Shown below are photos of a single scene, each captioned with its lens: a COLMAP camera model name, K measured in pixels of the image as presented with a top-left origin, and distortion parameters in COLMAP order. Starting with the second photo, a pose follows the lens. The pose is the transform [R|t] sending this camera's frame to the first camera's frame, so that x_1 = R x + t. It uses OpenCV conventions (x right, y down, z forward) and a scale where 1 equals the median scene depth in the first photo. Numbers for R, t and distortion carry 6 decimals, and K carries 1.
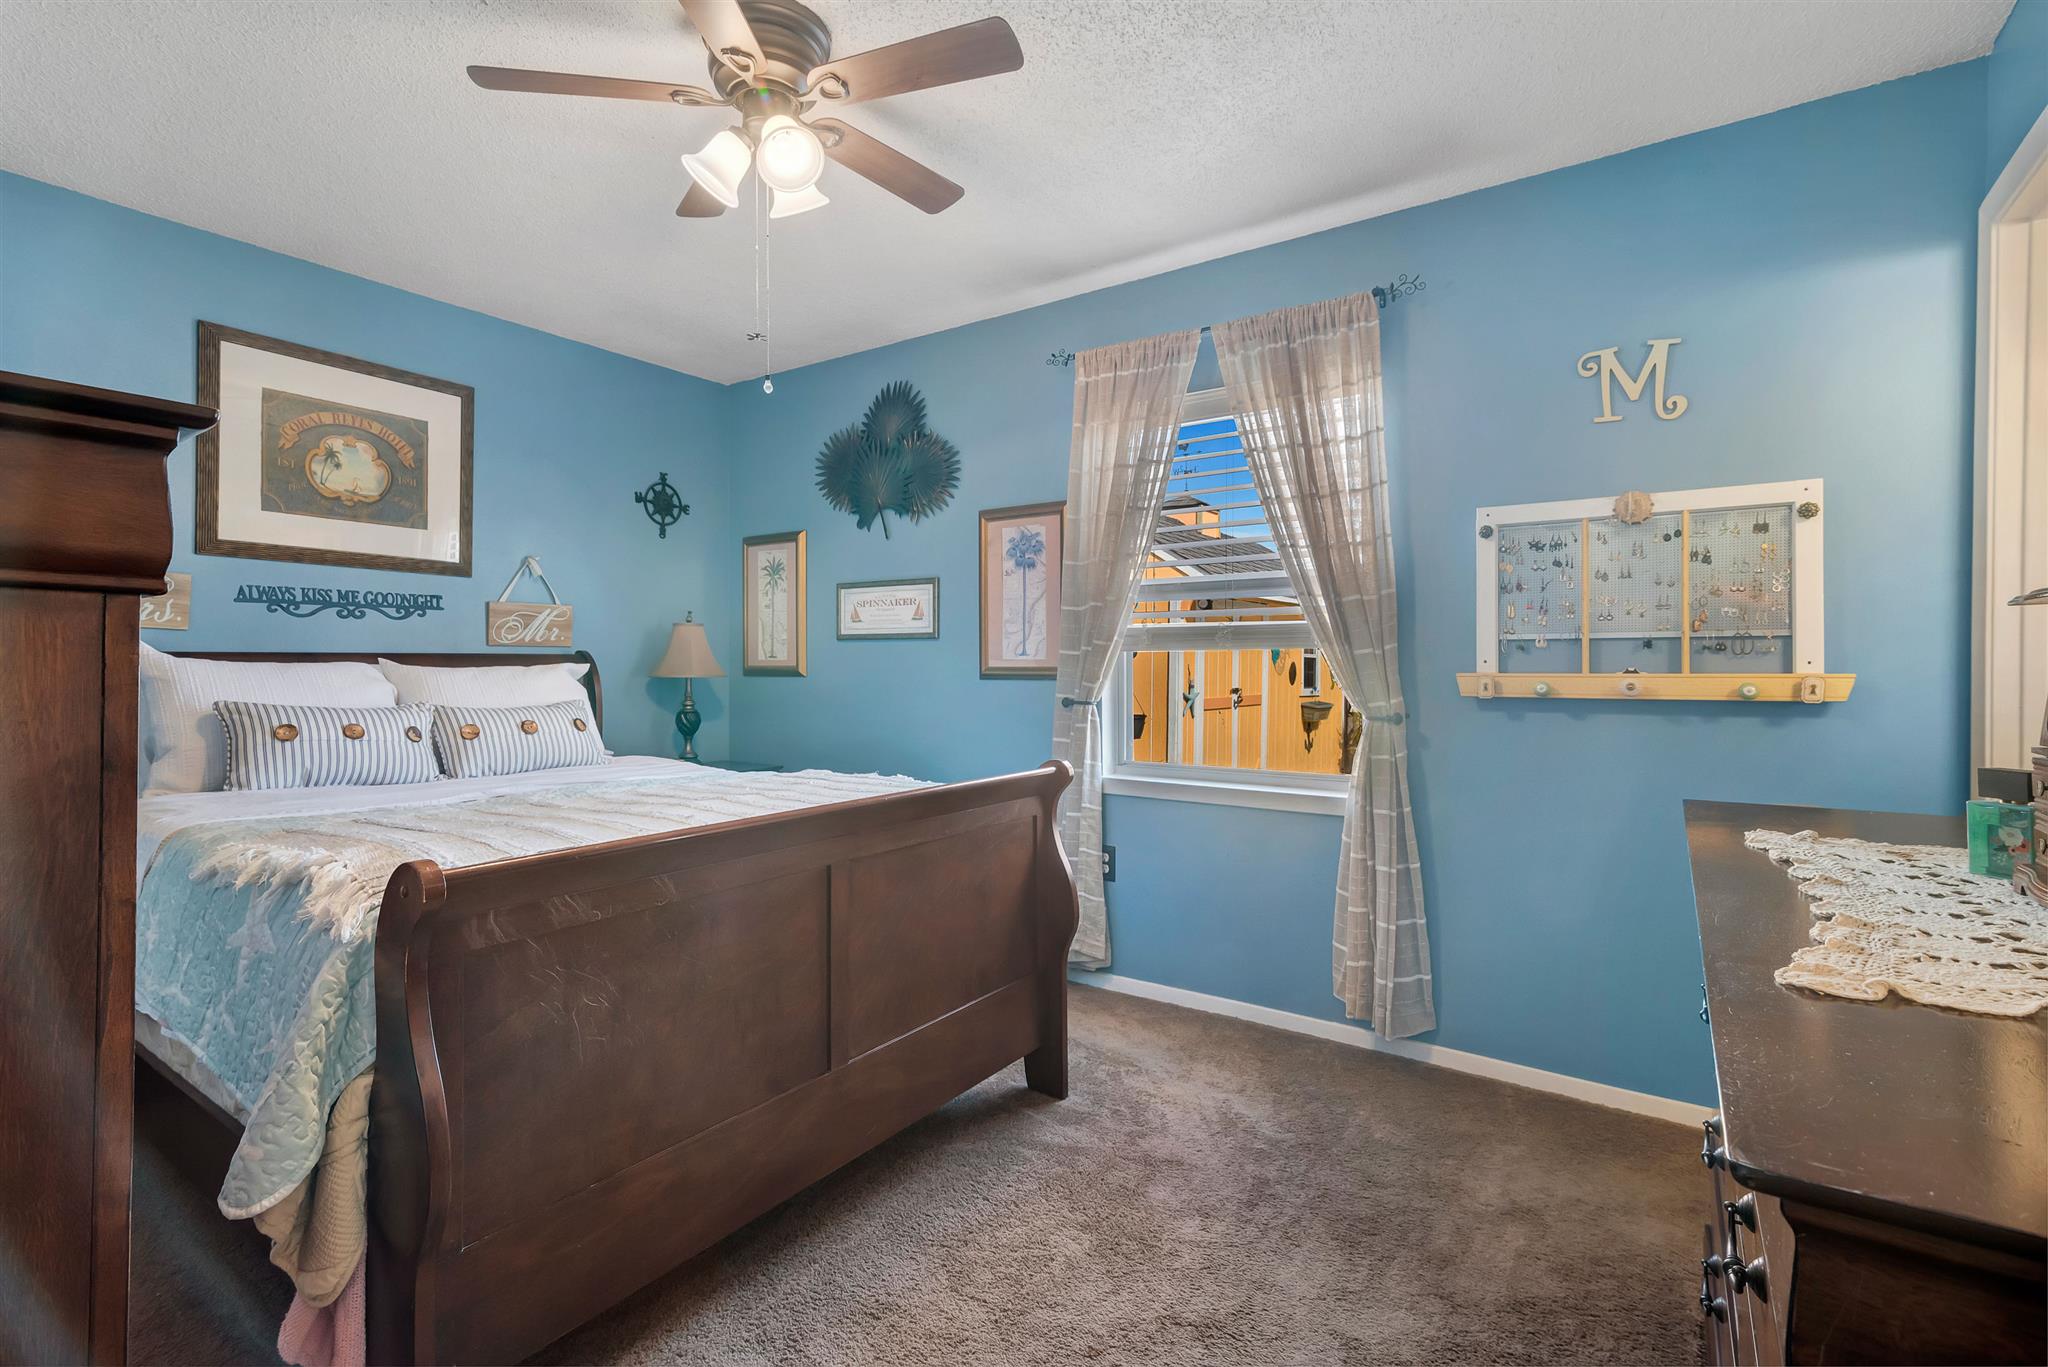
lens RADIAL K [[917.8, 0, 1010.7], [0, 917.8, 678.8], [0, 0, 1]] dist [0.017463, -0.000045]
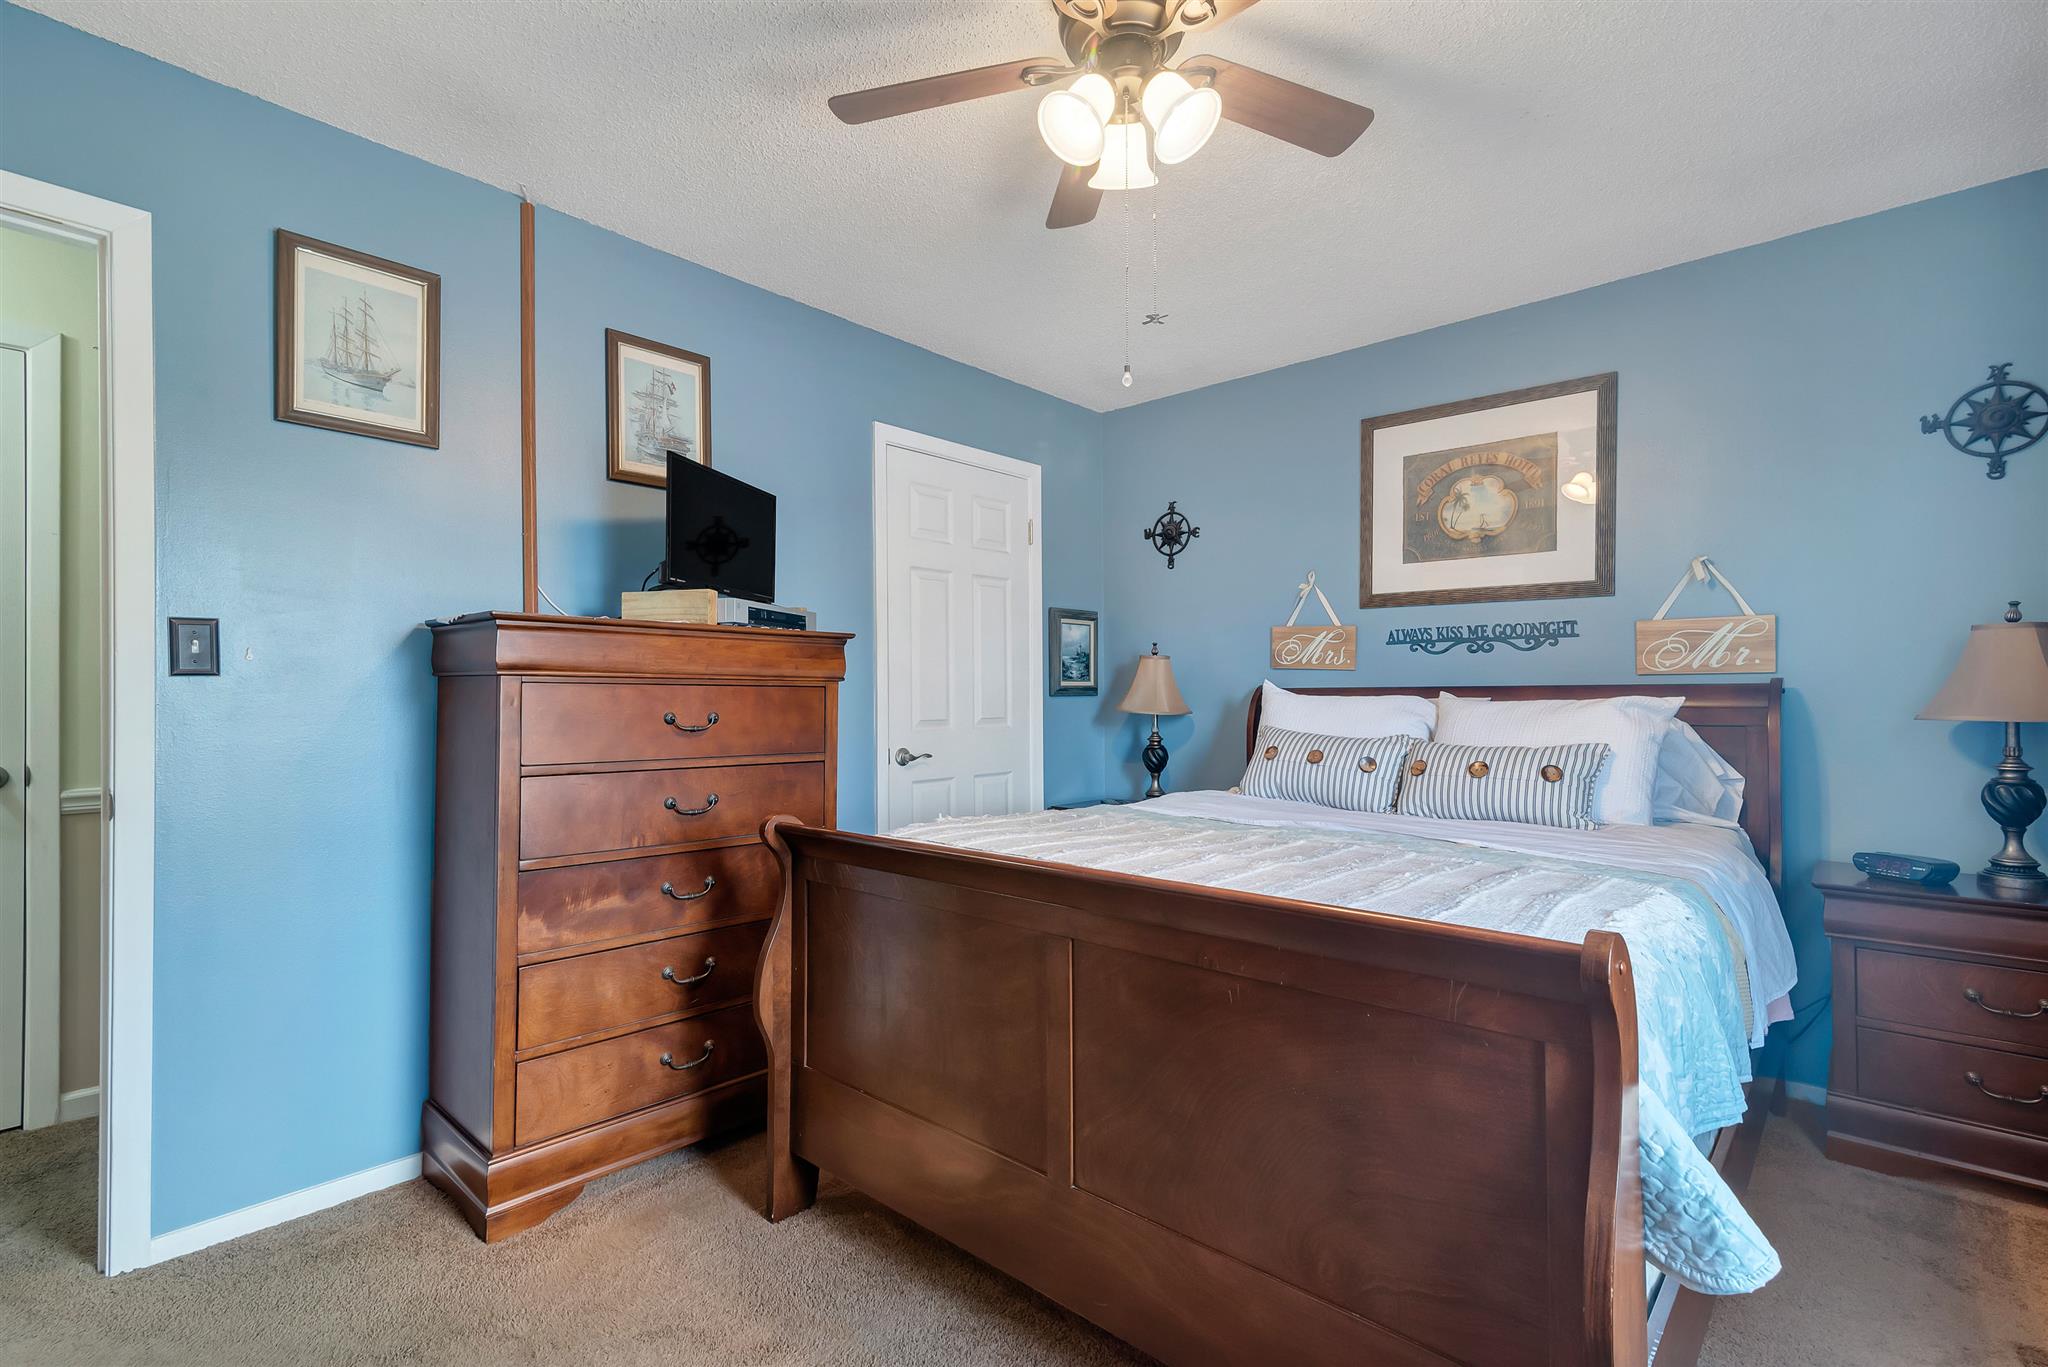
lens RADIAL K [[1005.8, 0, 1021.3], [0, 1005.8, 694.6], [0, 0, 1]] dist [0.048572, 0.000213]
pose [[-0.107936, -0.003640, -0.994151, 0.462625], [-0.014965, 0.999886, -0.002036, -0.009292], [0.994045, 0.014657, -0.107978, 0.629032]]
